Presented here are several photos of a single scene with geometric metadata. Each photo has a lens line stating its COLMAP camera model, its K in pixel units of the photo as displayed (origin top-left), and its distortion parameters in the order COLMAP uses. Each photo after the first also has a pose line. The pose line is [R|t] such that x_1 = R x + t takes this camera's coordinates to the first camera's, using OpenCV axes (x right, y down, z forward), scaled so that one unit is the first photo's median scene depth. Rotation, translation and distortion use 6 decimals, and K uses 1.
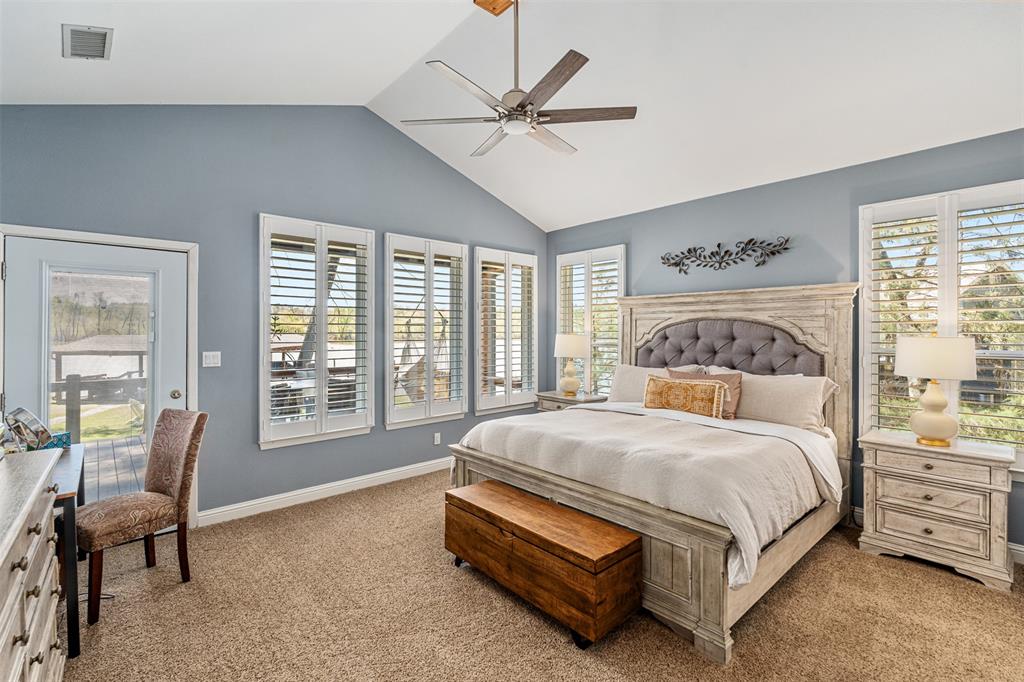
lens RADIAL K [[453.4, 0, 509.6], [0, 453.4, 319.7], [0, 0, 1]] dist [0.000006, -0.000303]
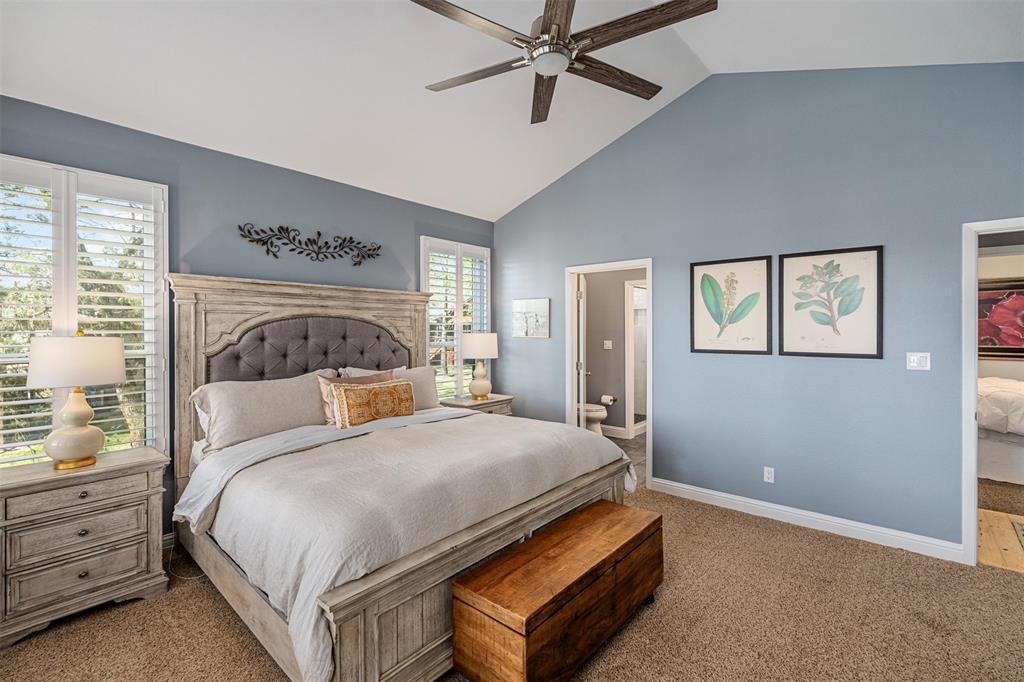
lens RADIAL K [[453.4, 0, 509.6], [0, 453.4, 319.7], [0, 0, 1]] dist [0.000006, -0.000303]
pose [[-0.110142, 0.020163, 0.993711, -0.463262], [-0.025318, 0.999413, -0.023085, 0.016459], [-0.993593, -0.027701, -0.109567, 0.718171]]
